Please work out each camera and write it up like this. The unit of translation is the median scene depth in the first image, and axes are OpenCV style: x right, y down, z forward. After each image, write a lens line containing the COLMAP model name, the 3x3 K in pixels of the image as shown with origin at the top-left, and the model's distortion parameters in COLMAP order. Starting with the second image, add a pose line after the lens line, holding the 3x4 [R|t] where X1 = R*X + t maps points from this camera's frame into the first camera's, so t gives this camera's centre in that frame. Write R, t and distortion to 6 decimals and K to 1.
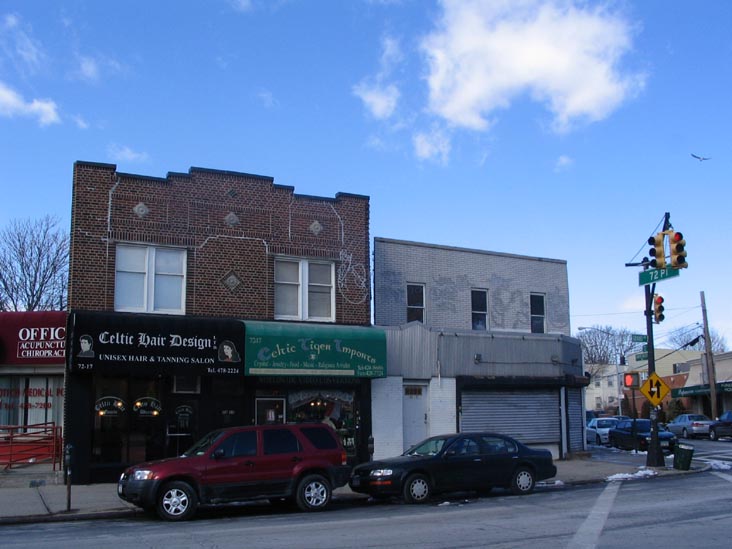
lens RADIAL K [[747.9, 0, 426.6], [0, 747.9, 309.6], [0, 0, 1]] dist [-0.095338, 0.004144]
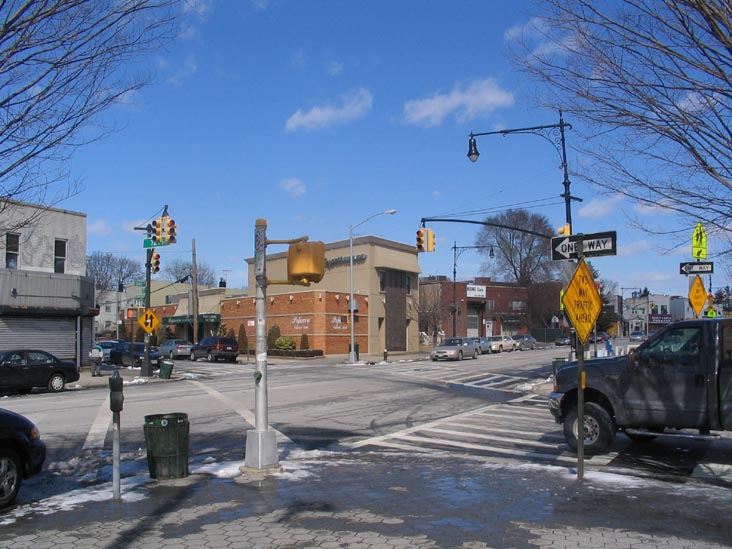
lens RADIAL K [[777.4, 0, 366.0], [0, 777.4, 274.5], [0, 0, 1]] dist [-0.192102, 0.231285]
pose [[0.839582, 0.054478, 0.540494, -0.114139], [-0.085688, 0.995784, 0.032736, -0.053389], [-0.536432, -0.073799, 0.840711, -0.364149]]
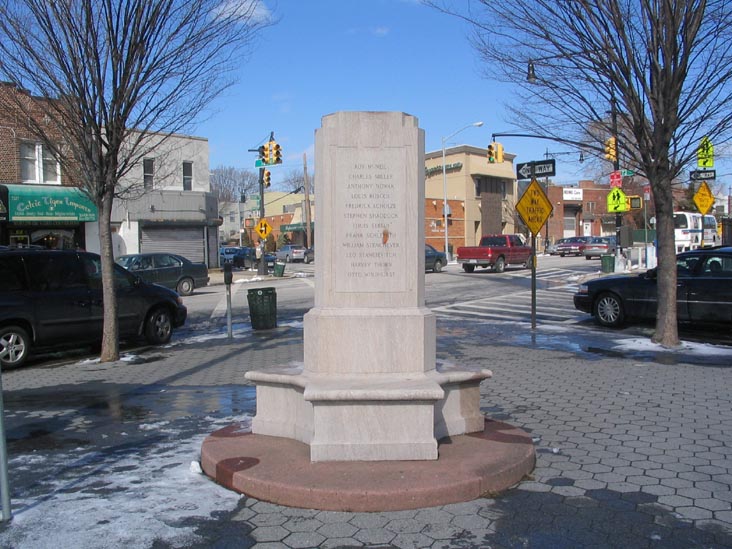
lens RADIAL K [[777.4, 0, 366.0], [0, 777.4, 274.5], [0, 0, 1]] dist [-0.192102, 0.231285]
pose [[0.914708, -0.021993, 0.403517, -0.156038], [-0.049108, 0.985068, 0.165011, -0.075998], [-0.401121, -0.170753, 0.899970, -0.570530]]
